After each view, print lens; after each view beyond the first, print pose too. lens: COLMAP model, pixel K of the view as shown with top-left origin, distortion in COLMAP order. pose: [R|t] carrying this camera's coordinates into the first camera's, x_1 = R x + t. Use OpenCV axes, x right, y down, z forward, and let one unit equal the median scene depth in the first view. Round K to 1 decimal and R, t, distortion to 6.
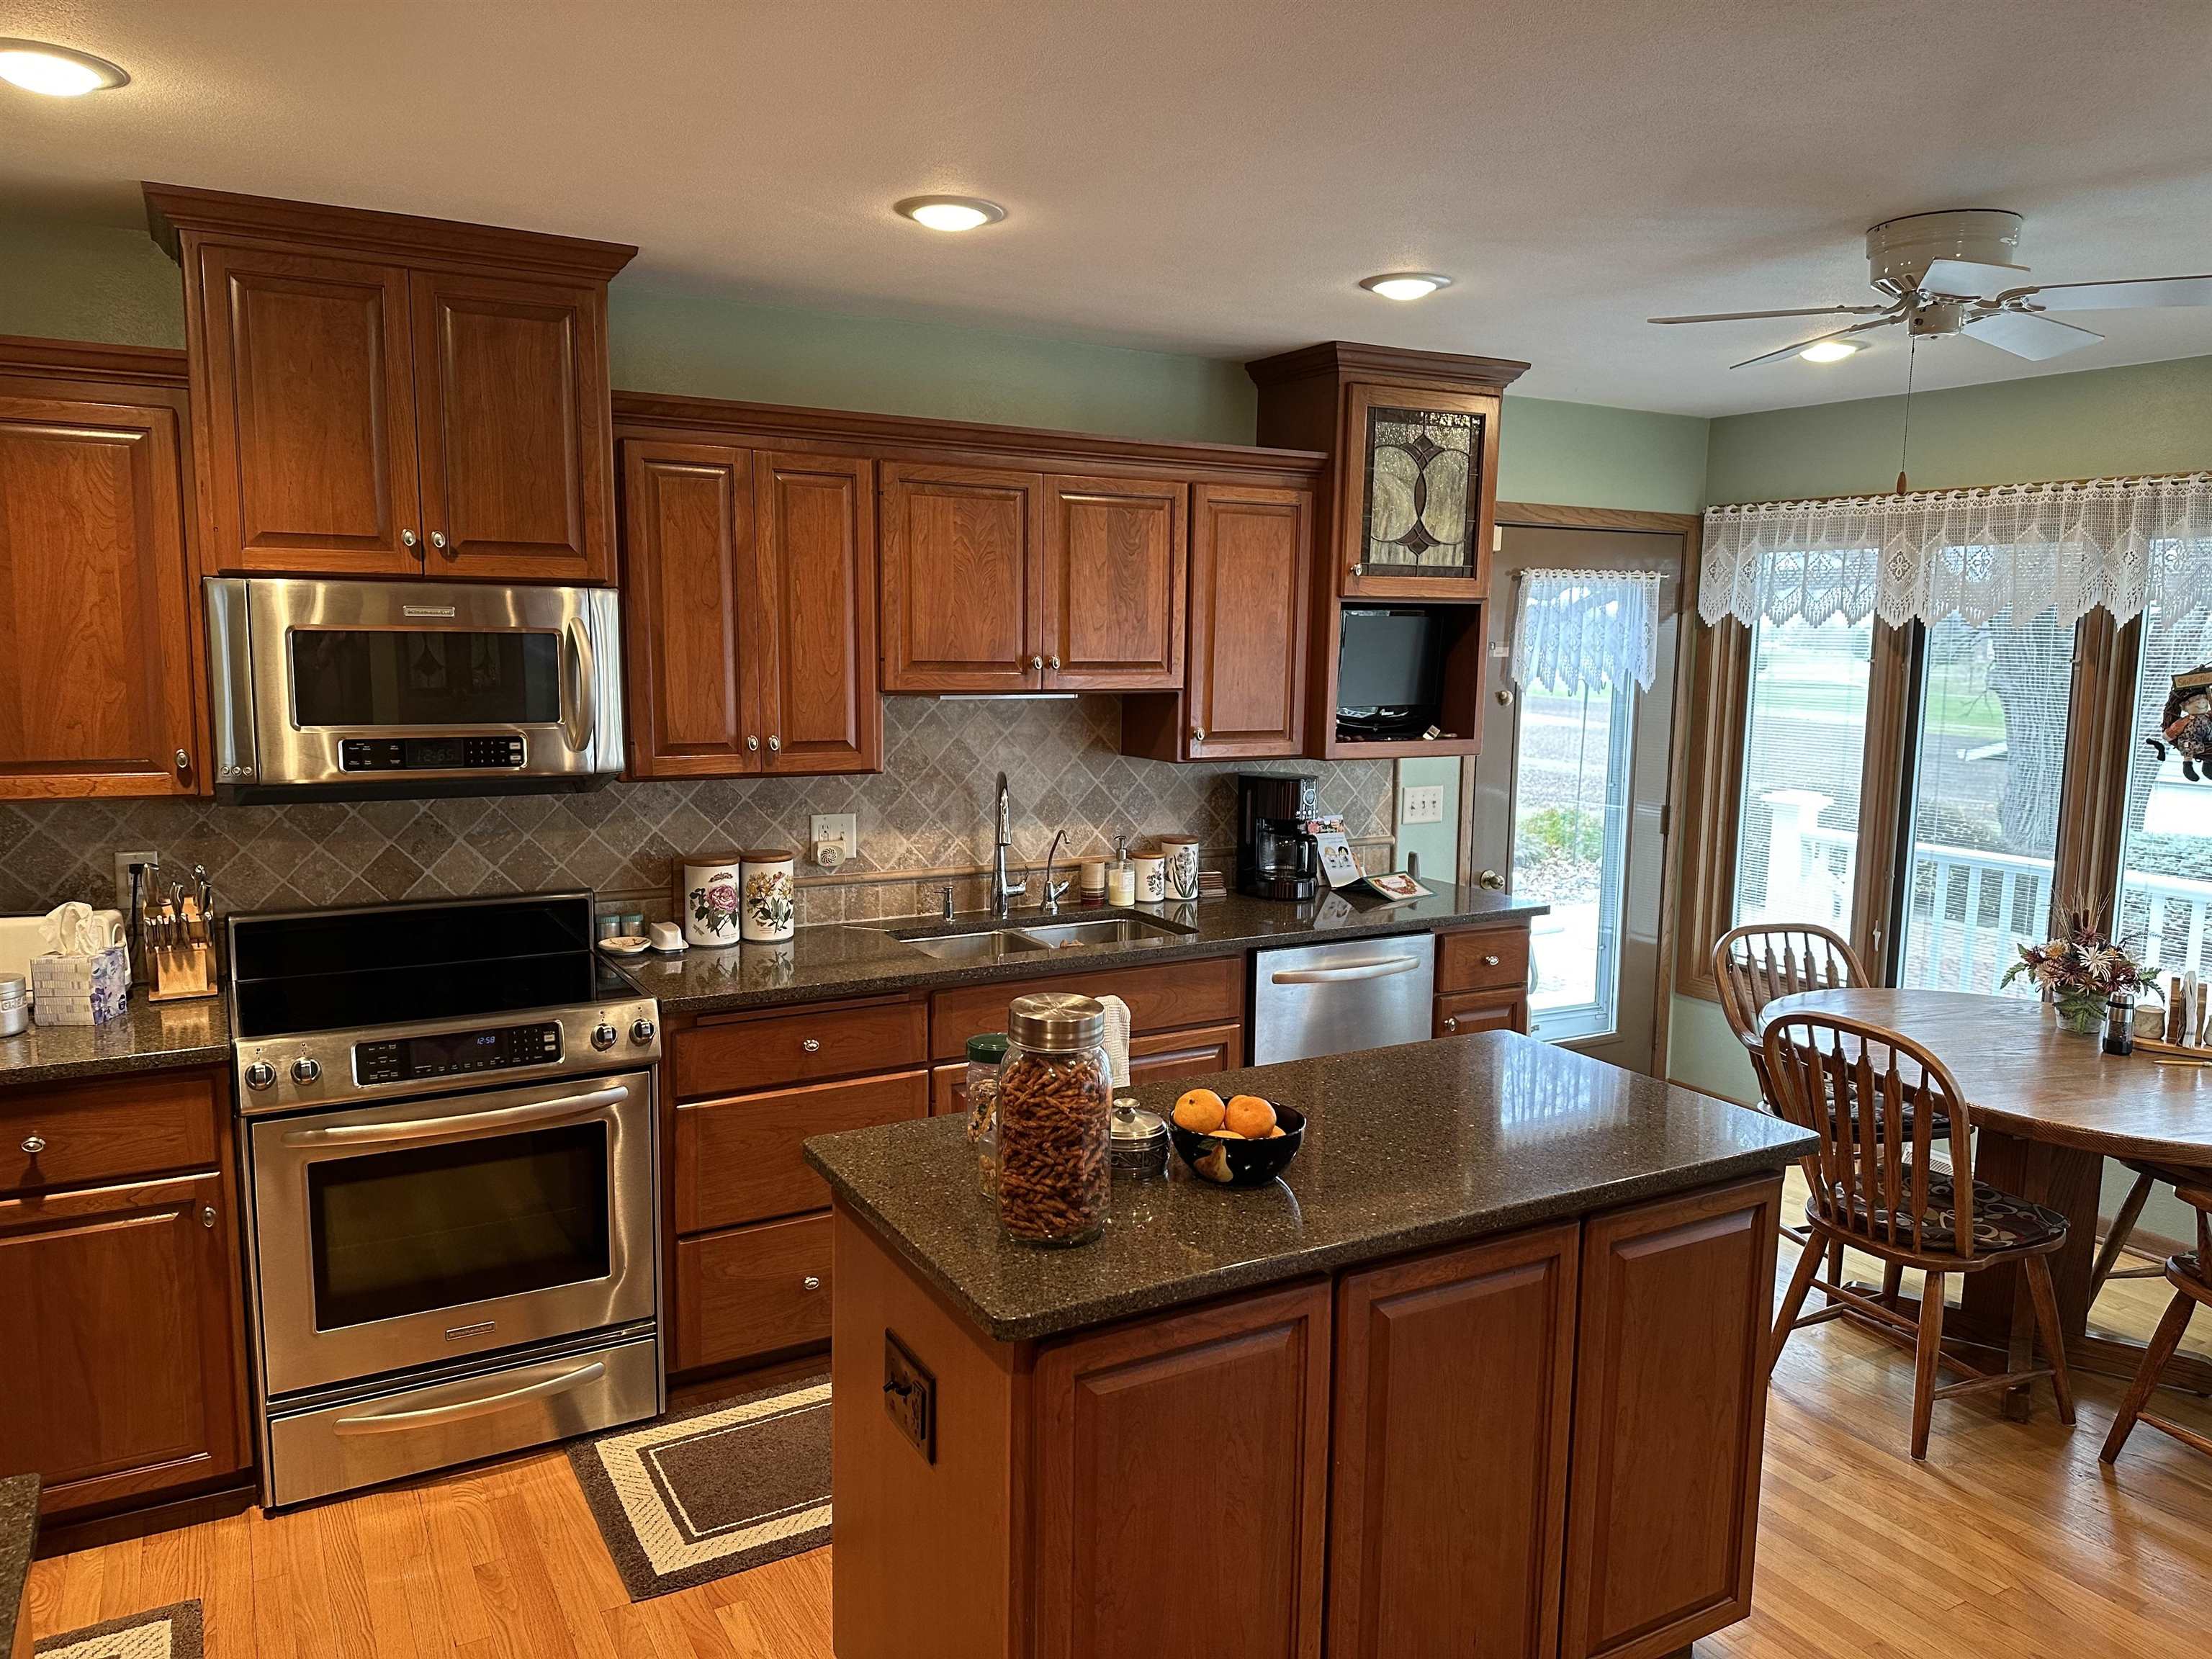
lens RADIAL K [[1557.3, 0, 1099.1], [0, 1557.3, 838.2], [0, 0, 1]] dist [0.061152, -0.068791]
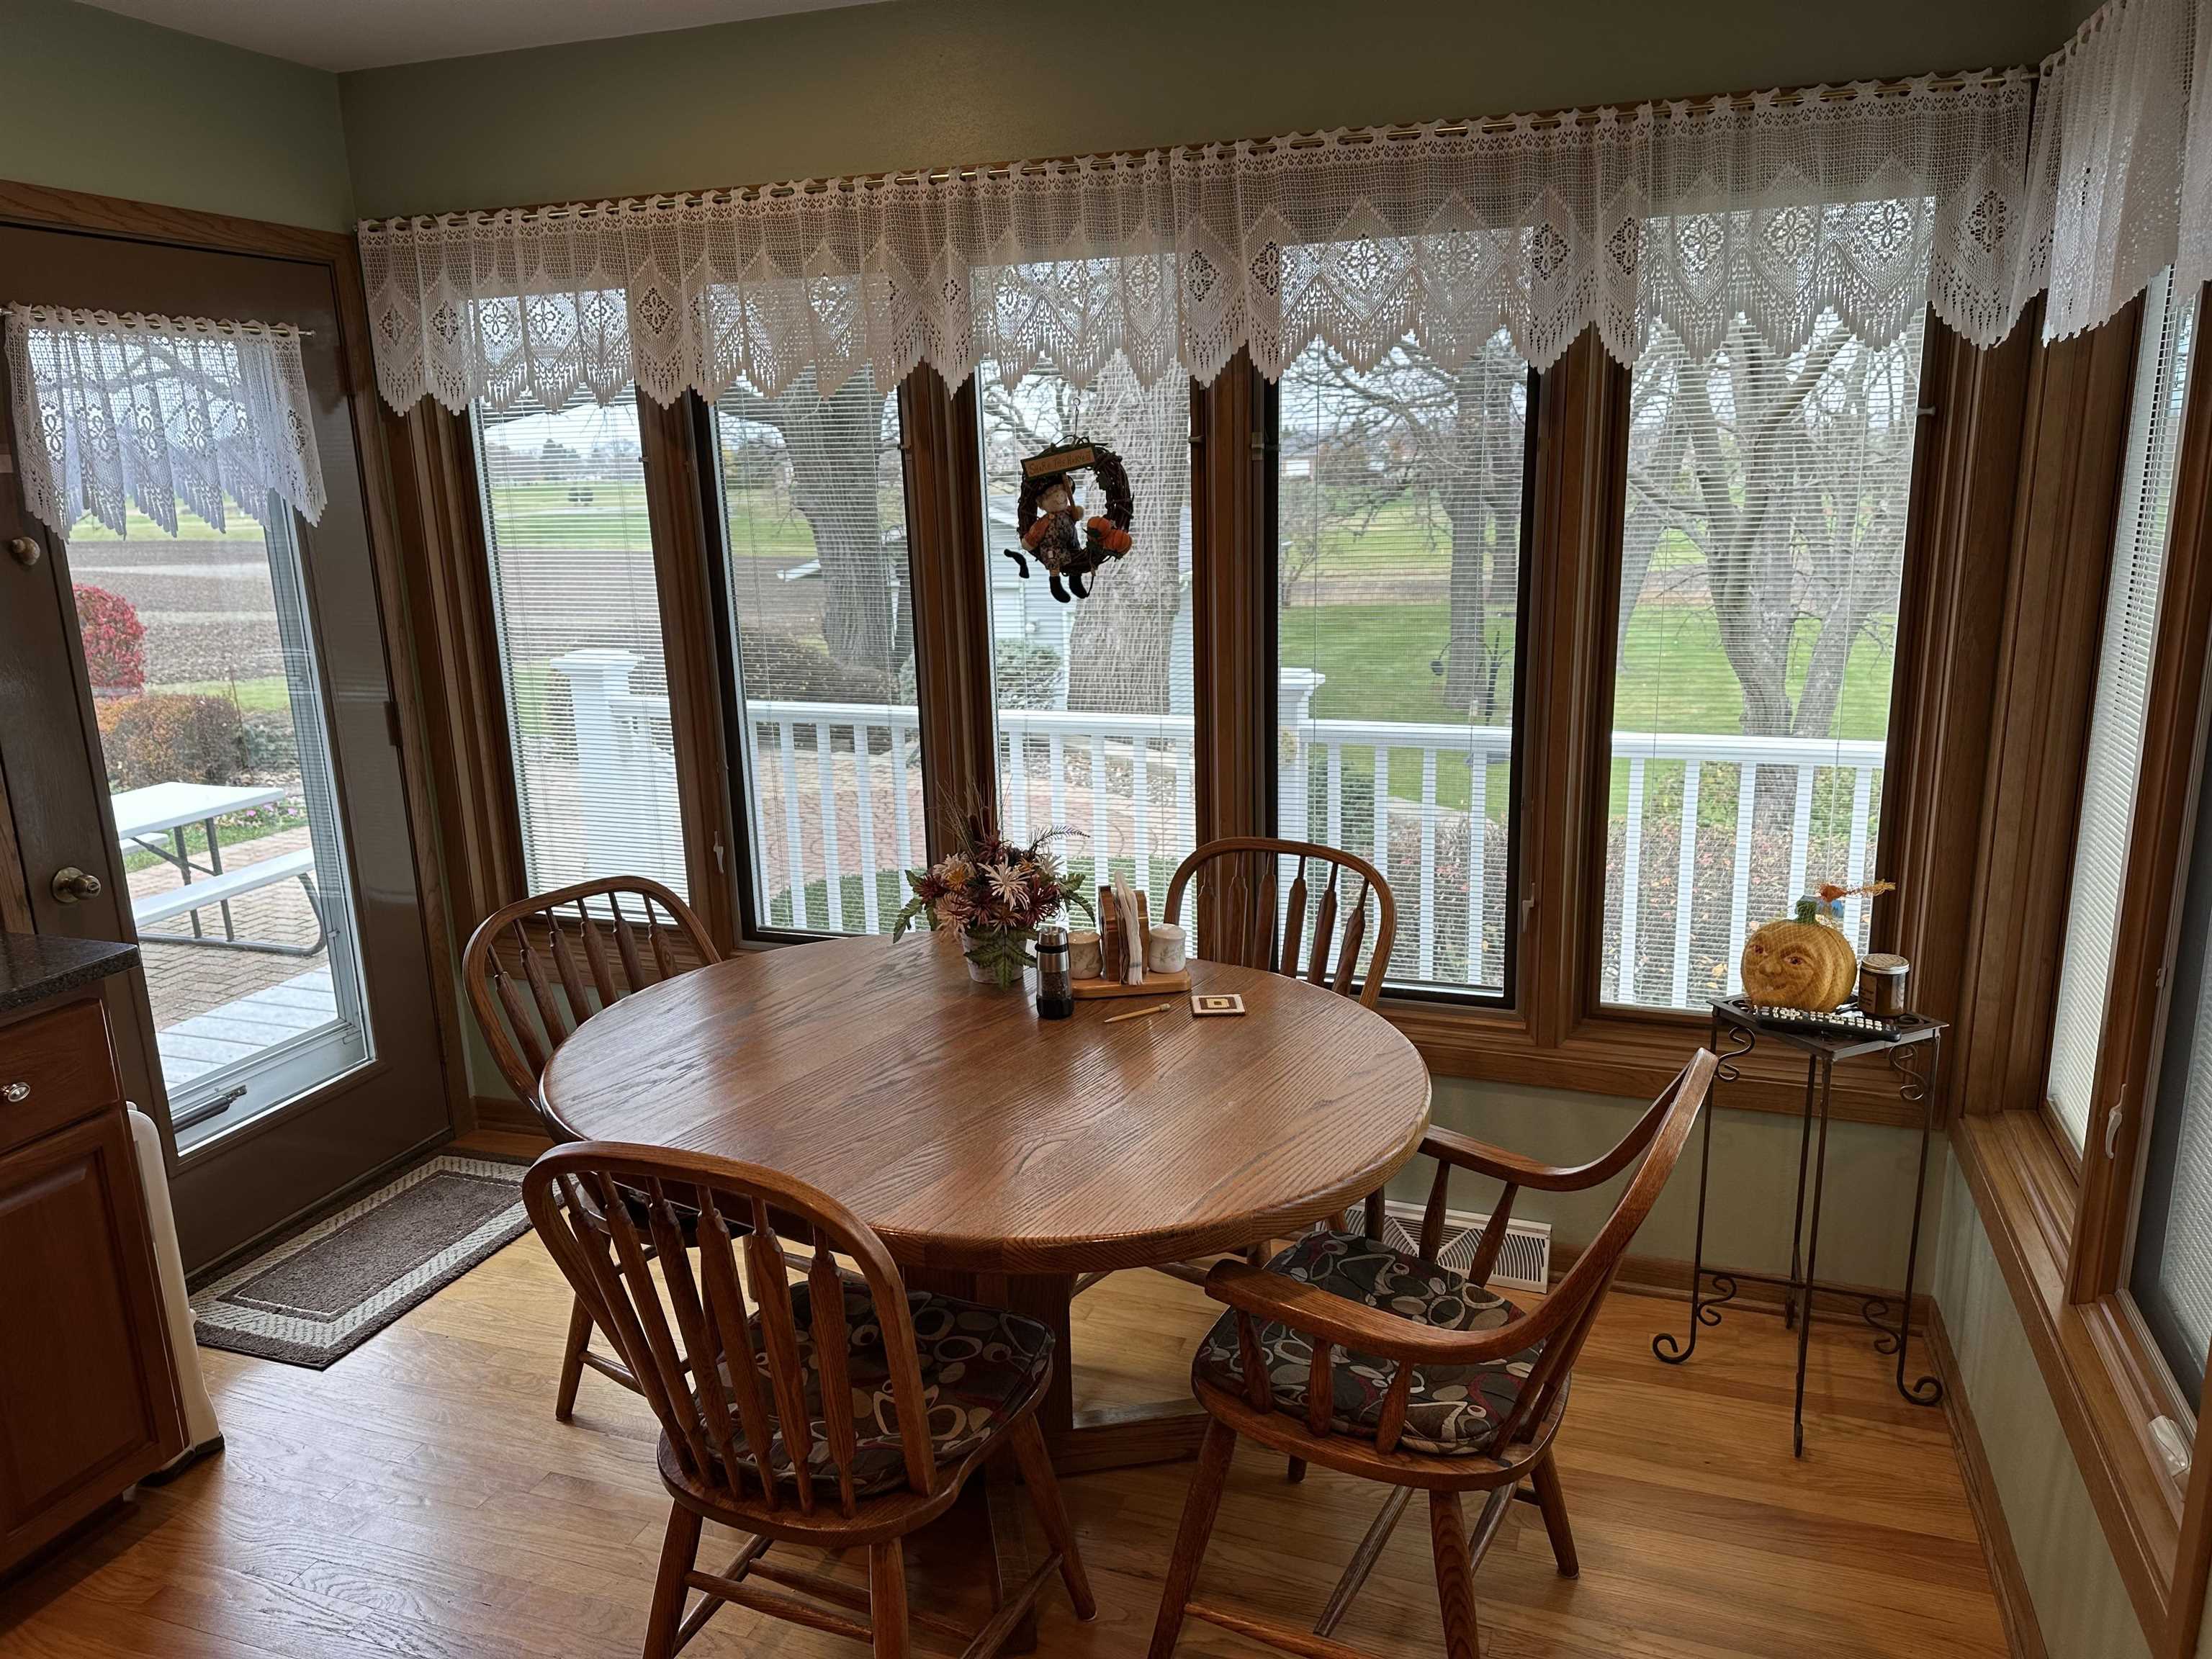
lens RADIAL K [[1557.3, 0, 1106.4], [0, 1557.3, 834.0], [0, 0, 1]] dist [0.061152, -0.068791]
pose [[0.756302, -0.184429, 0.627689, 0.187137], [0.124651, 0.982489, 0.138485, -0.023200], [-0.642238, -0.026494, 0.766047, 0.349446]]
